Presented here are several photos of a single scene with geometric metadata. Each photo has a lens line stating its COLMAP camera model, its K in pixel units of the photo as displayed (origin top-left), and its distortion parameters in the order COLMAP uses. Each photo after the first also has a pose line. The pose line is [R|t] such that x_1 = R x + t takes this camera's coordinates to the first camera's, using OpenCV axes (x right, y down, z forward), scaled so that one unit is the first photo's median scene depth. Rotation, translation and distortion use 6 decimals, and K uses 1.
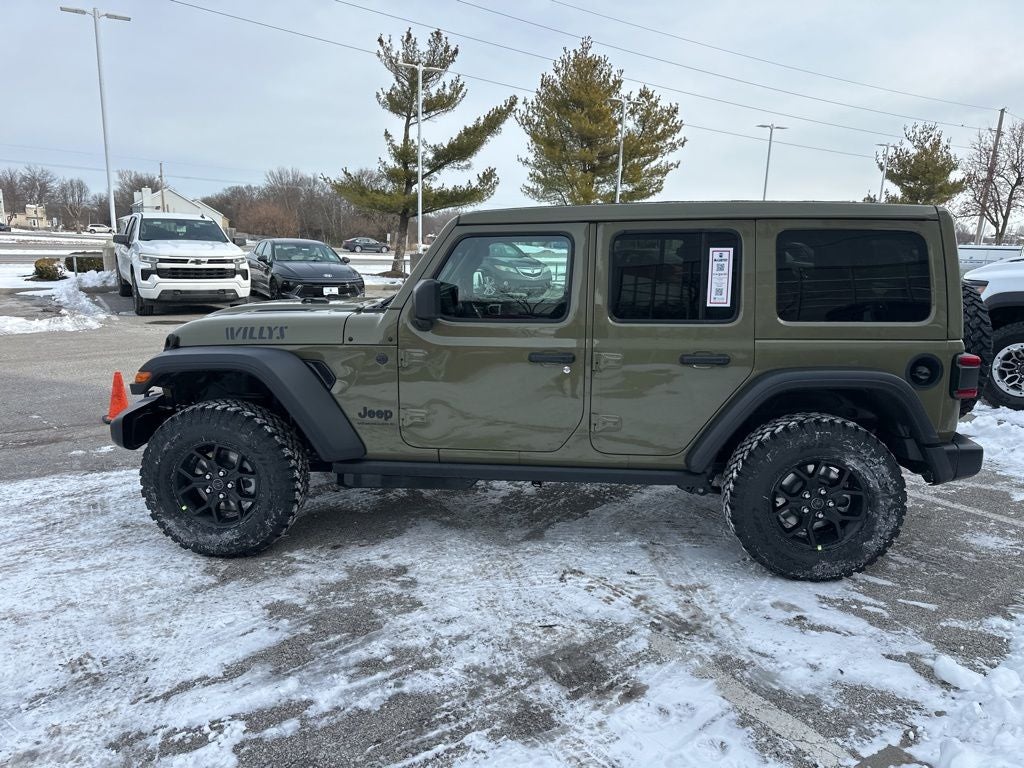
lens RADIAL K [[710.0, 0, 509.6], [0, 710.0, 389.8], [0, 0, 1]] dist [0.052562, -0.059854]
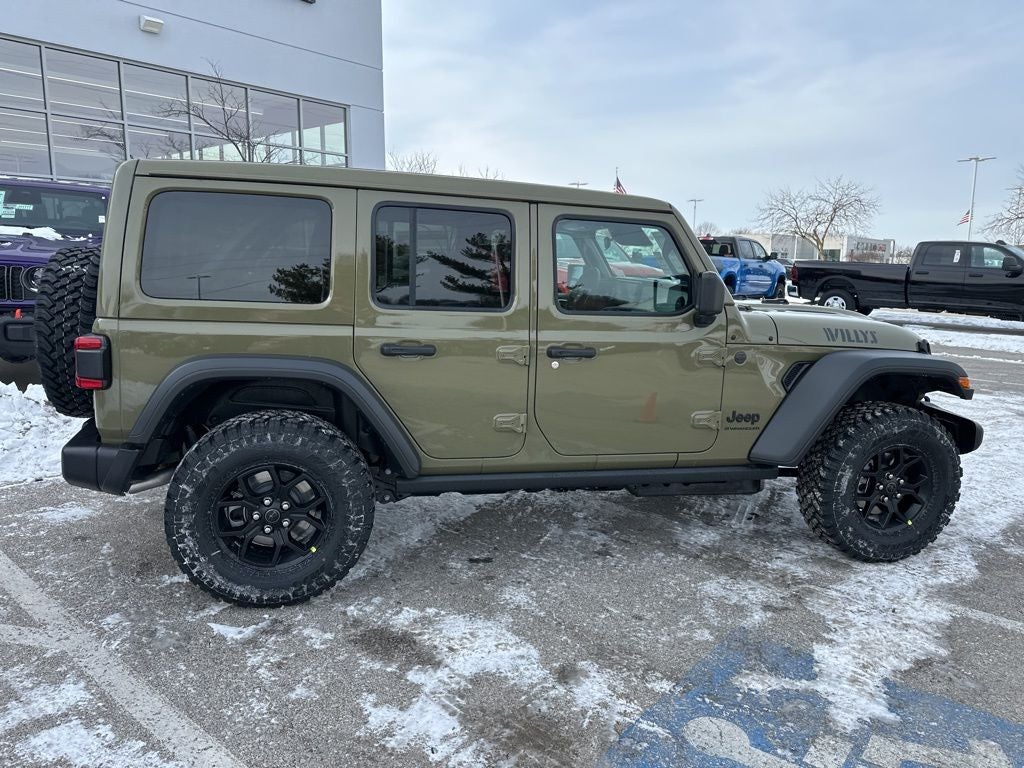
lens RADIAL K [[717.5, 0, 511.1], [0, 717.5, 384.1], [0, 0, 1]] dist [0.036801, -0.040060]
pose [[-0.951879, 0.008915, -0.306344, 0.444756], [-0.105349, 0.929148, 0.354382, -0.406740], [0.287798, 0.369602, -0.883497, 2.221099]]
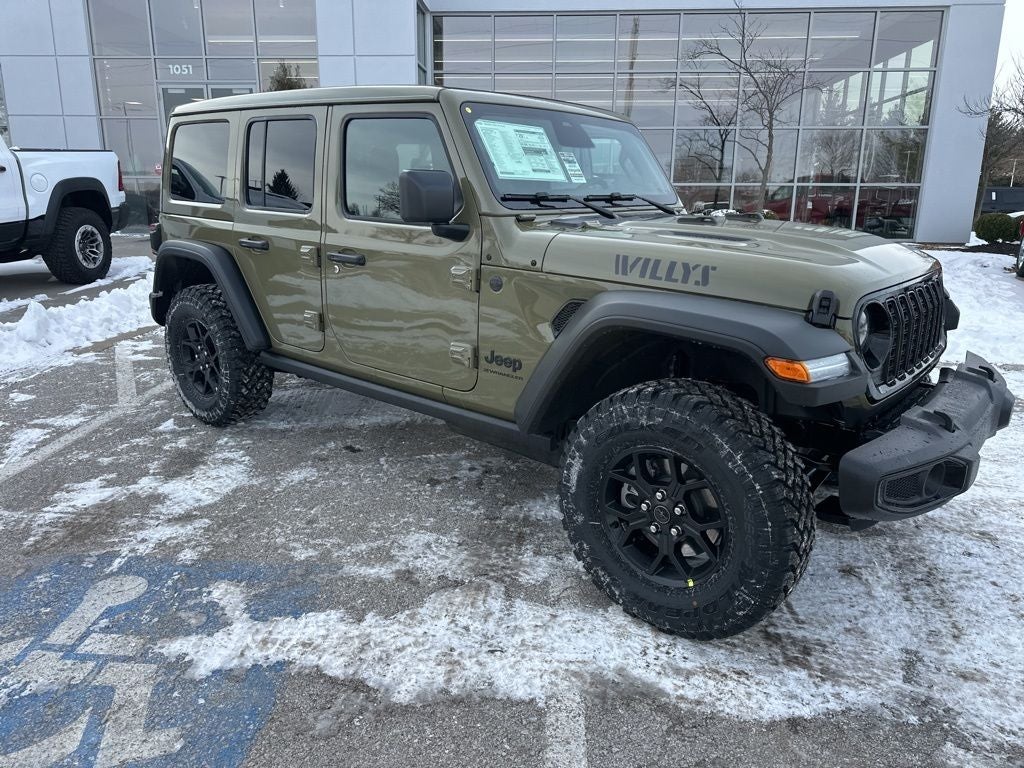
lens RADIAL K [[715.1, 0, 509.3], [0, 715.1, 382.2], [0, 0, 1]] dist [0.046768, -0.052784]
pose [[-0.803723, -0.183033, 0.566152, -0.613654], [0.092081, 0.901785, 0.422261, -0.354286], [-0.587835, 0.391513, -0.707932, 2.013117]]
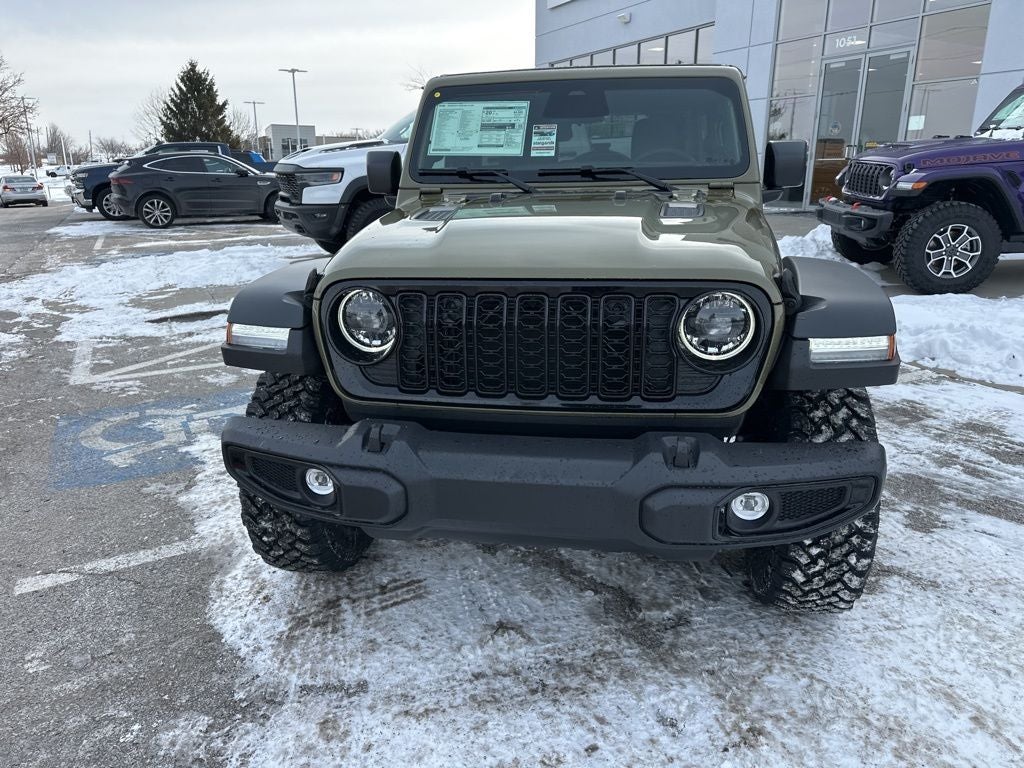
lens RADIAL K [[720.9, 0, 503.3], [0, 720.9, 383.0], [0, 0, 1]] dist [0.038324, -0.044630]
pose [[0.089928, -0.309445, 0.946655, -1.040855], [0.214085, 0.934293, 0.285067, -0.197263], [-0.972667, 0.177030, 0.150267, 1.202254]]
